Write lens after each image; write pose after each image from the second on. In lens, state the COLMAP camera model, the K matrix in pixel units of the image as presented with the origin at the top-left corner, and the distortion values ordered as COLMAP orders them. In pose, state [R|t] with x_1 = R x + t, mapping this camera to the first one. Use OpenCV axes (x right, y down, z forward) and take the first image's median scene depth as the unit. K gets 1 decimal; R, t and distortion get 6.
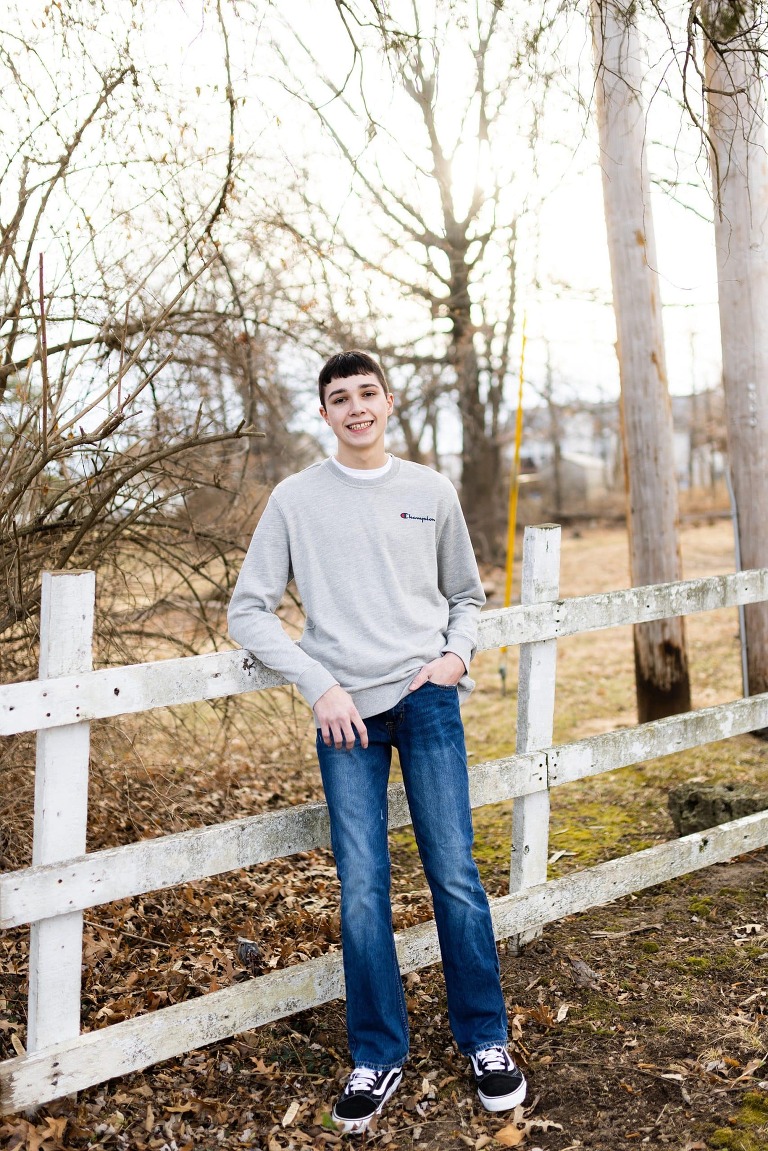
lens RADIAL K [[1268.5, 0, 383.0], [0, 1268.5, 500.6], [0, 0, 1]] dist [-0.006822, 0.002926]
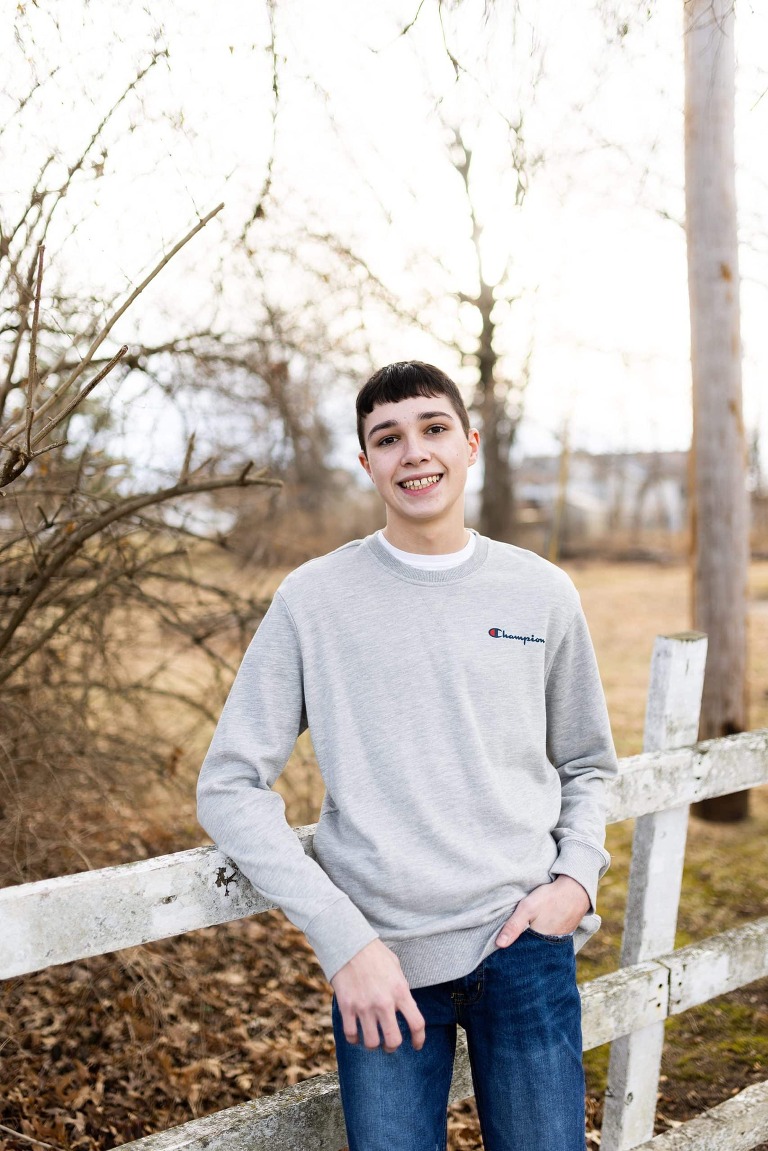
lens RADIAL K [[1099.0, 0, 336.4], [0, 1099.0, 523.6], [0, 0, 1]] dist [-0.102542, -0.002896]
pose [[0.997114, 0.043702, -0.062084, -0.027899], [-0.043922, 0.999033, -0.002184, -0.034863], [0.061928, 0.004905, 0.998069, 0.469056]]
